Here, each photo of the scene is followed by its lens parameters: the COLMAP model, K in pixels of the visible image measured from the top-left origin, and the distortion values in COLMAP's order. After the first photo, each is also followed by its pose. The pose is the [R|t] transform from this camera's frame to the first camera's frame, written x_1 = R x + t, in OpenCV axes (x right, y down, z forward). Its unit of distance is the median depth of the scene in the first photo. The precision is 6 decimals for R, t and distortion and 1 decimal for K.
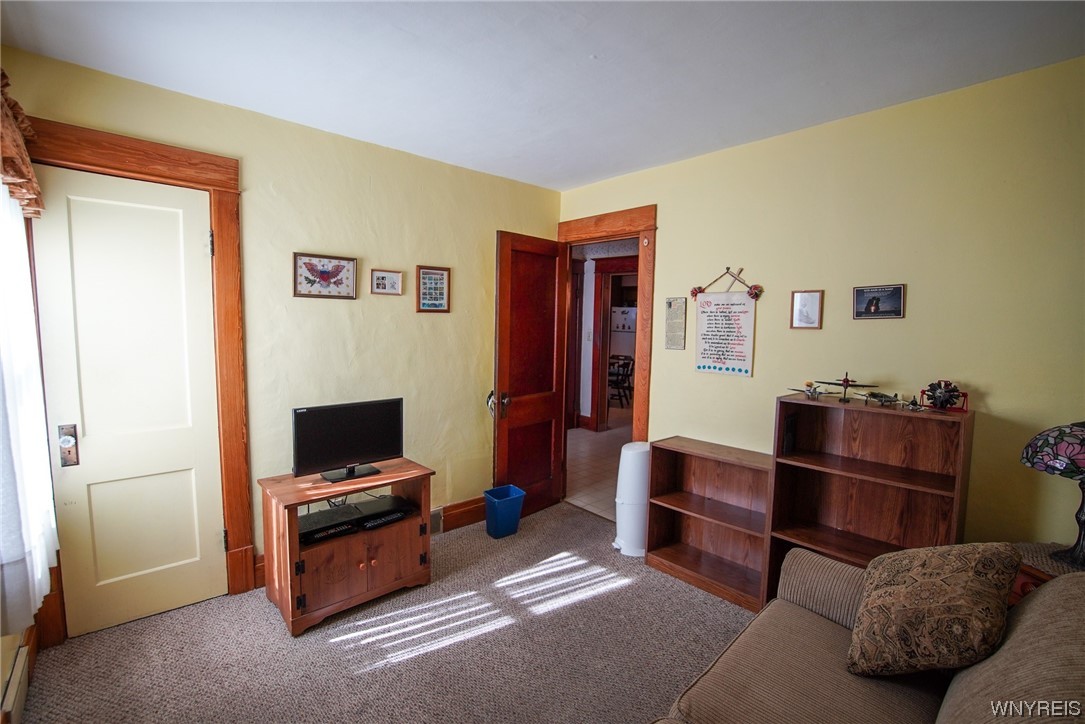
lens RADIAL K [[490.0, 0, 542.0], [0, 490.0, 366.6], [0, 0, 1]] dist [-0.045788, 0.000194]
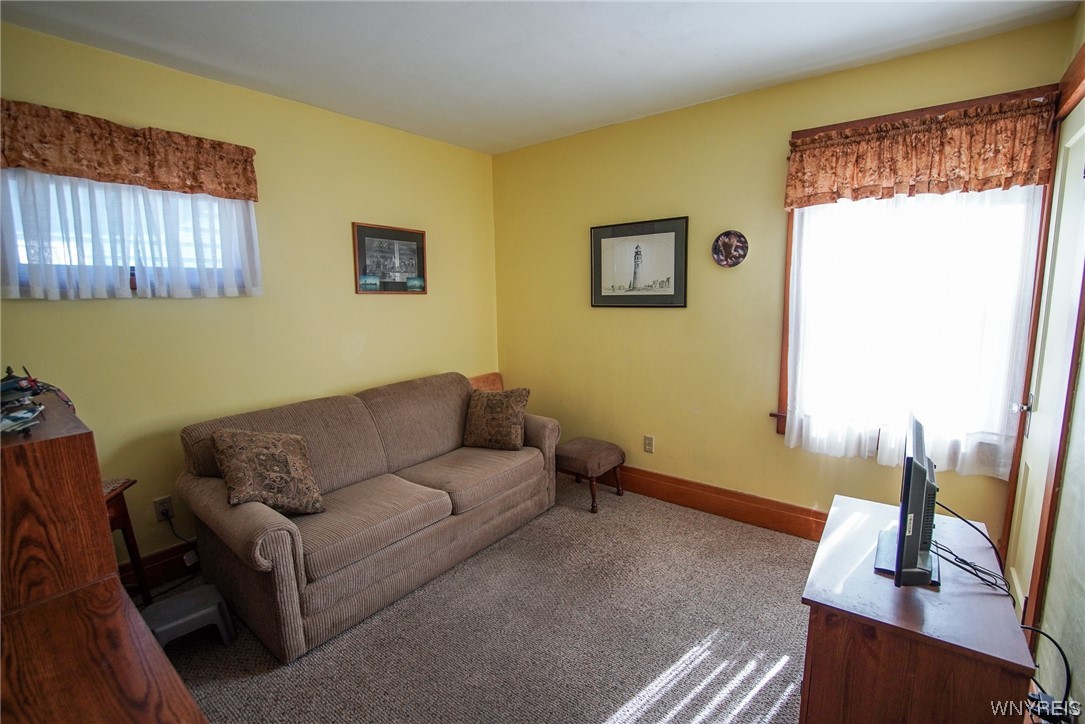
lens RADIAL K [[490.0, 0, 542.0], [0, 490.0, 366.6], [0, 0, 1]] dist [-0.045788, 0.000194]
pose [[-0.989481, 0.021499, -0.143058, 0.111206], [-0.011550, 0.973999, 0.226260, -0.129243], [0.144202, 0.225532, -0.963505, 1.618860]]
